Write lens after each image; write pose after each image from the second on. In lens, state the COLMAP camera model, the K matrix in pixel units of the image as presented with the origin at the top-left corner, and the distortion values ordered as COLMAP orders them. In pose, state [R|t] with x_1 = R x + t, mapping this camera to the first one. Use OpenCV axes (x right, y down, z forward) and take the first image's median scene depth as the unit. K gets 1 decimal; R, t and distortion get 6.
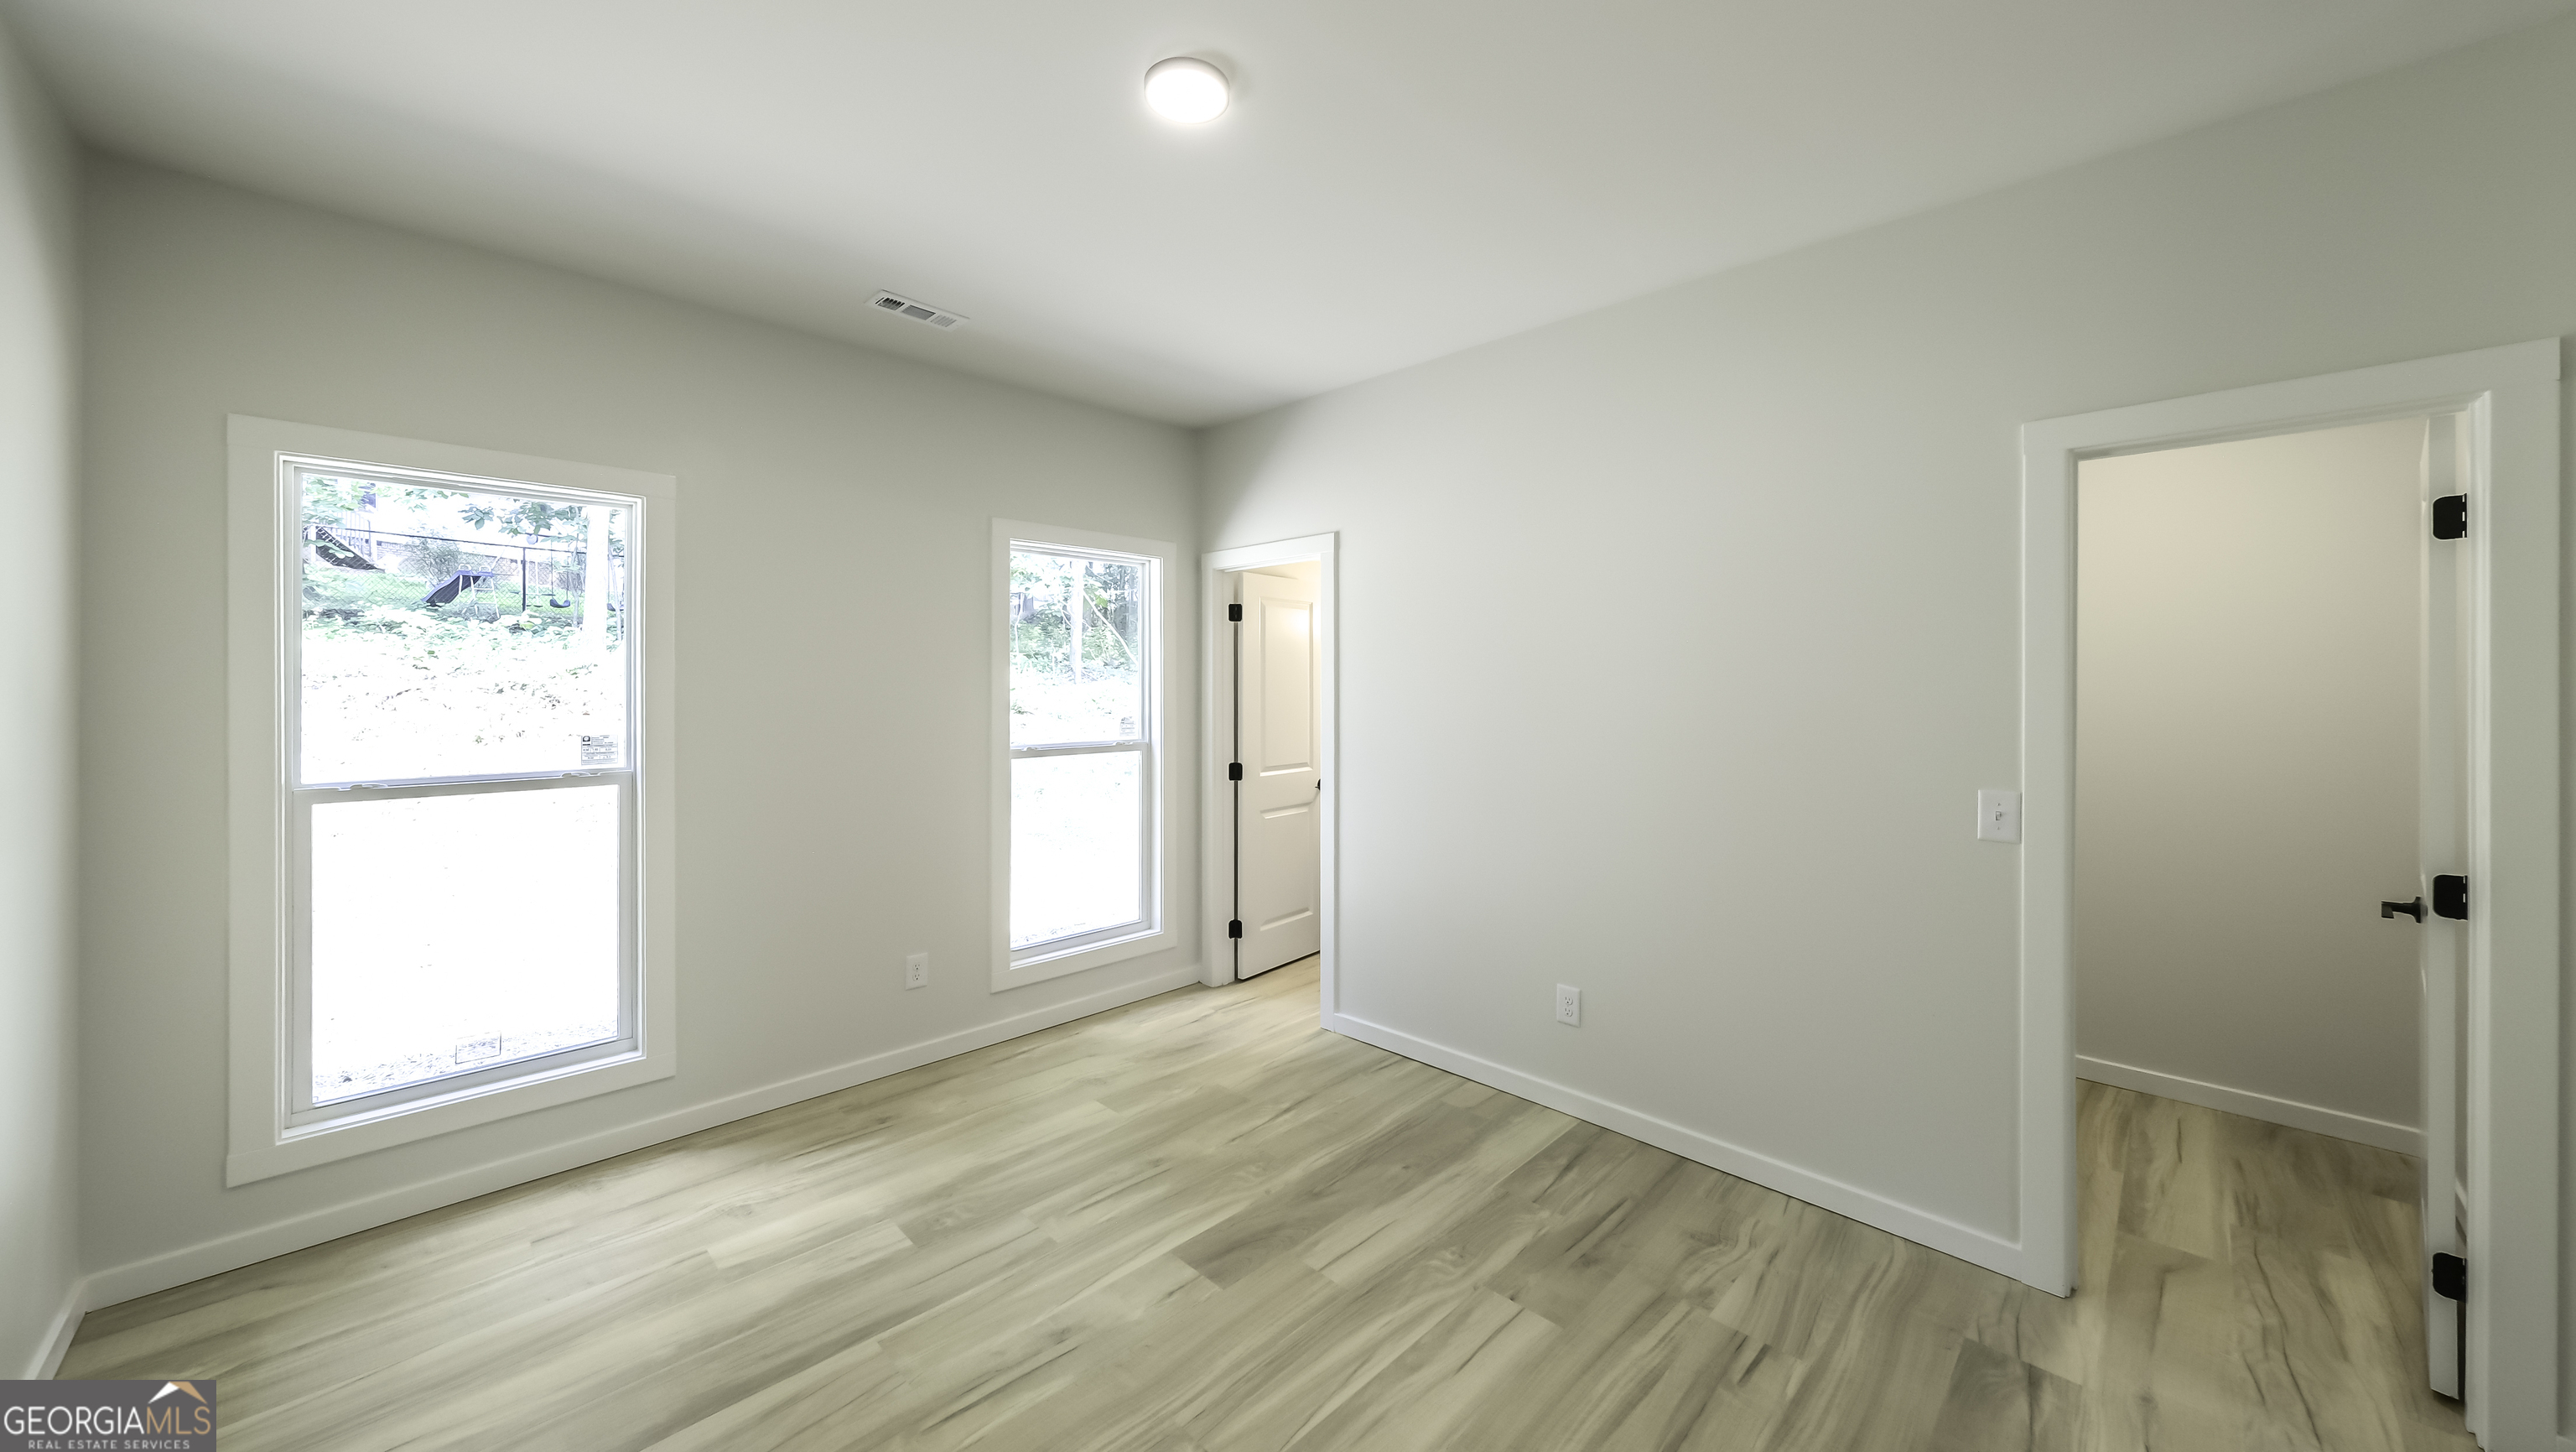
lens RADIAL K [[915.5, 0, 1256.7], [0, 915.5, 694.7], [0, 0, 1]] dist [-0.001581, -0.000327]
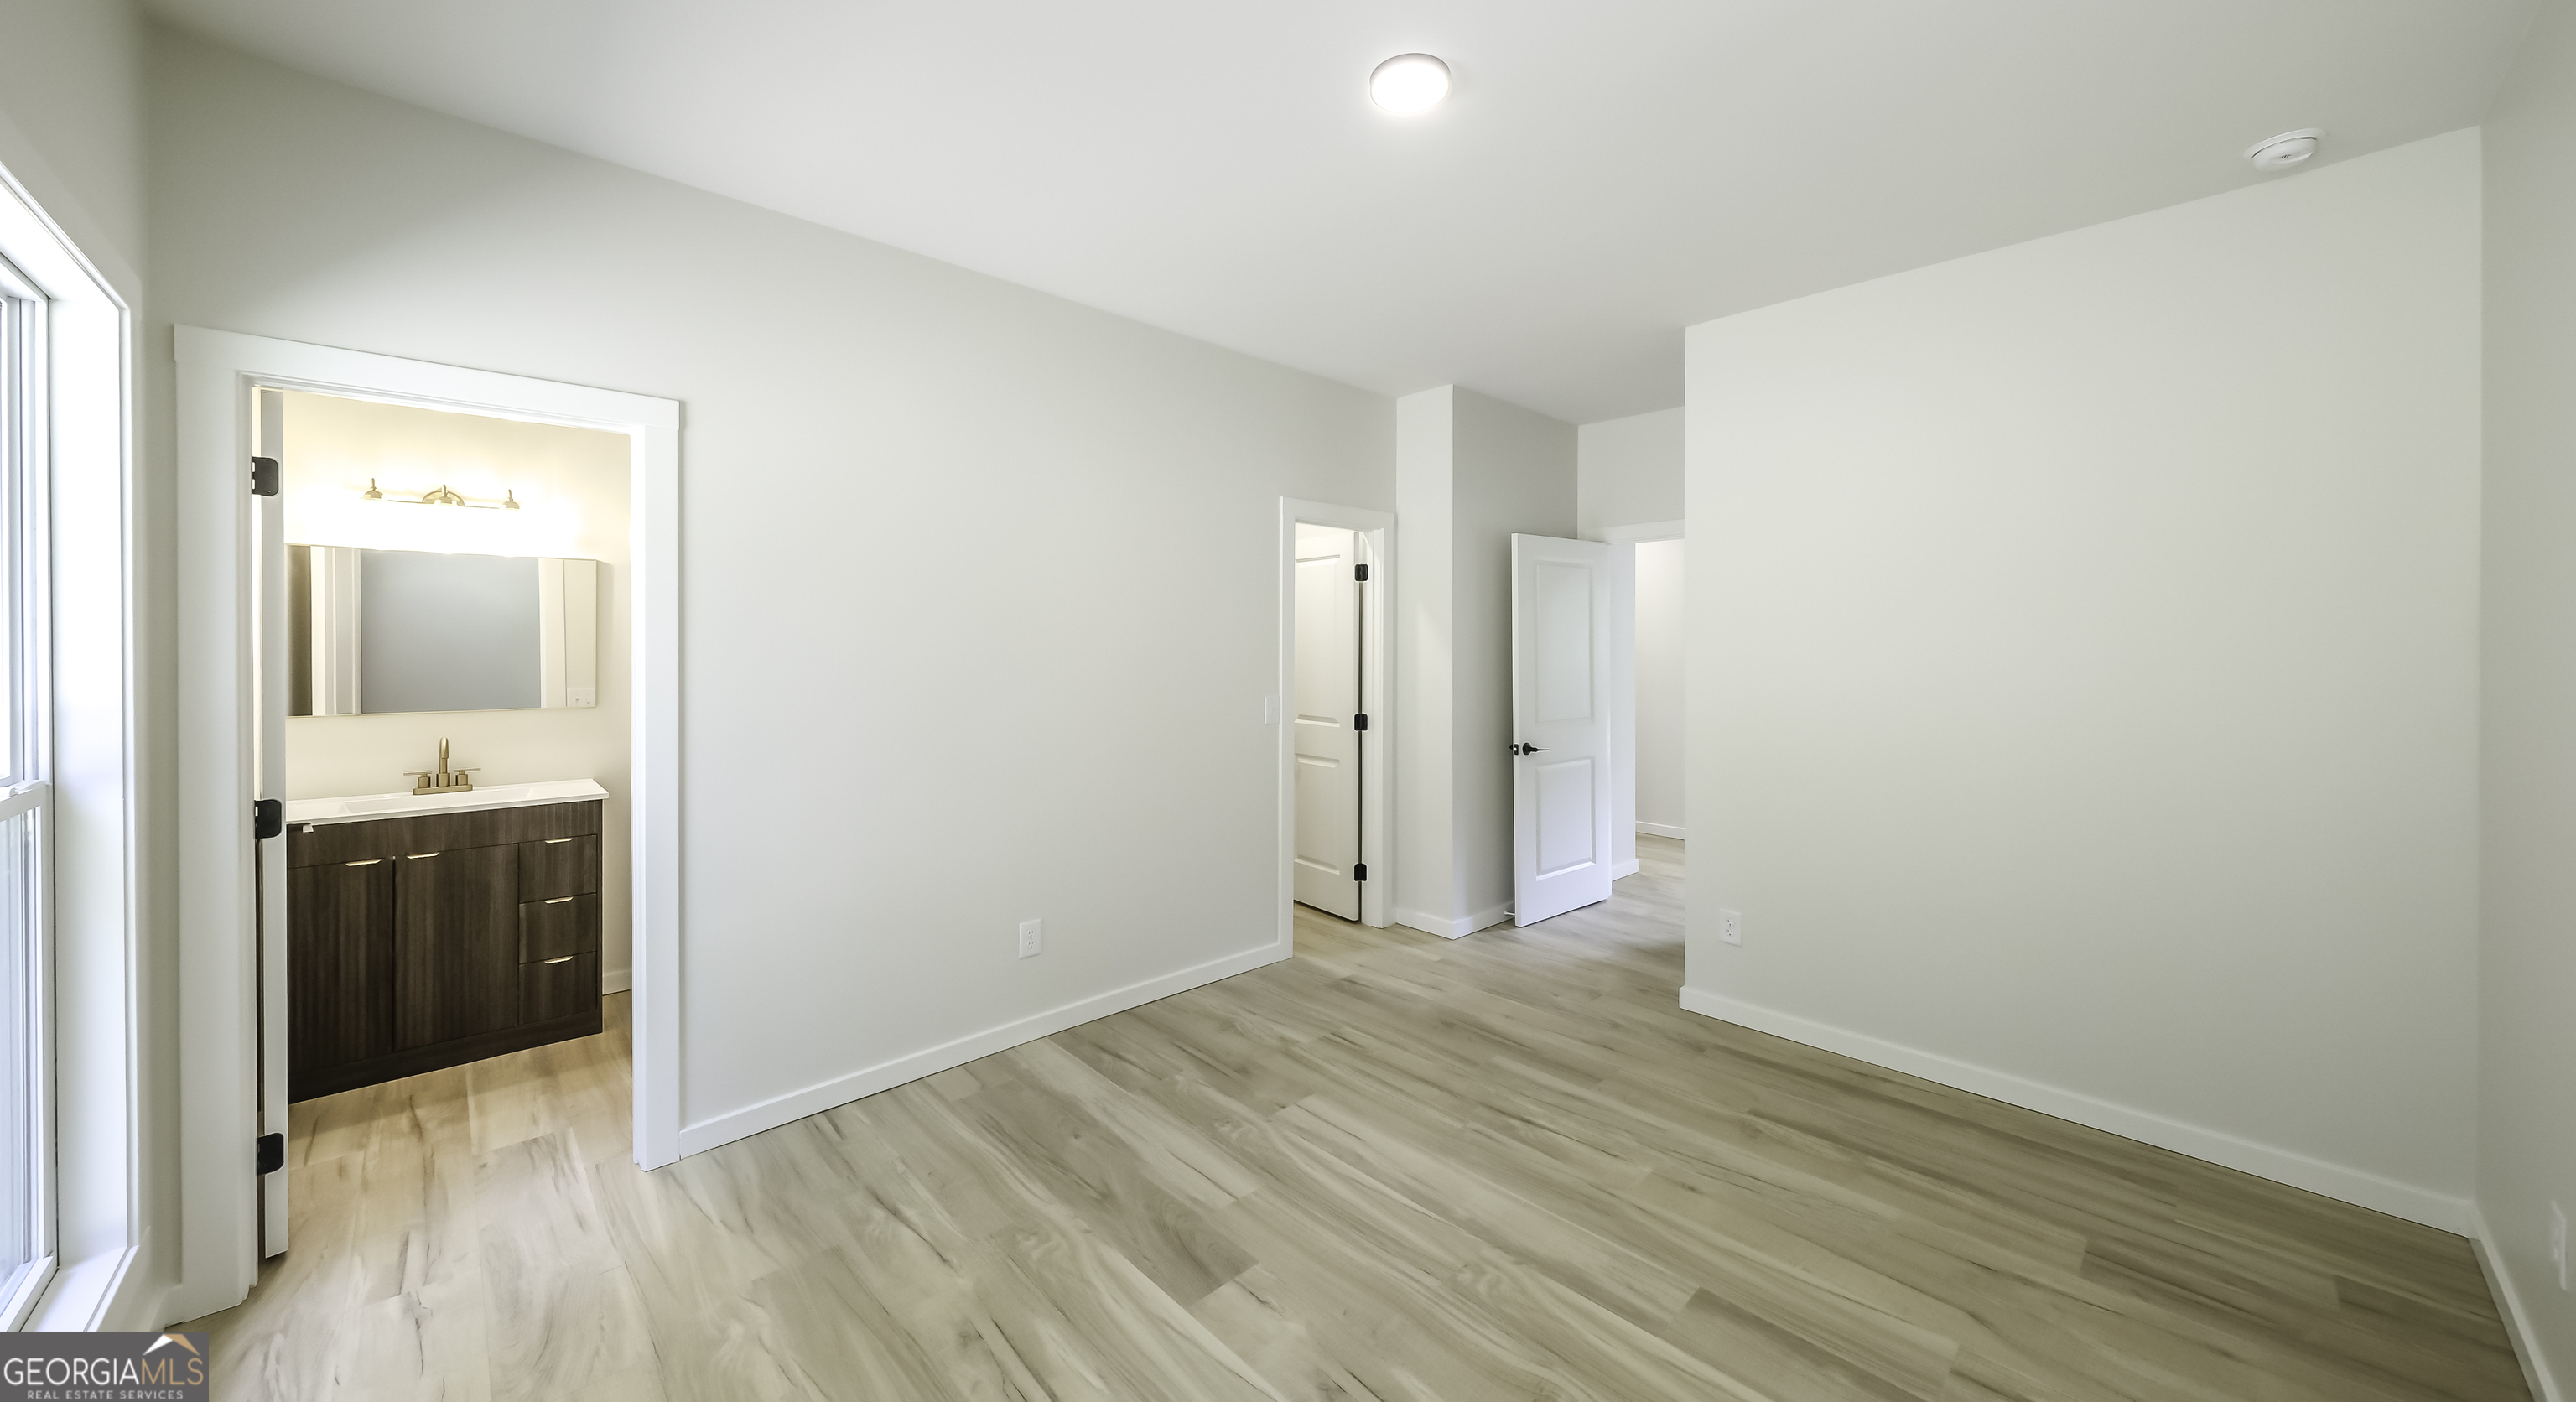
lens RADIAL K [[906.8, 0, 1297.6], [0, 906.8, 650.6], [0, 0, 1]] dist [-0.000687, 0.000029]
pose [[-0.002753, -0.005119, 0.999983, -0.870523], [0.013634, 0.999894, 0.005156, 0.007579], [-0.999903, 0.013648, -0.002682, 0.849936]]
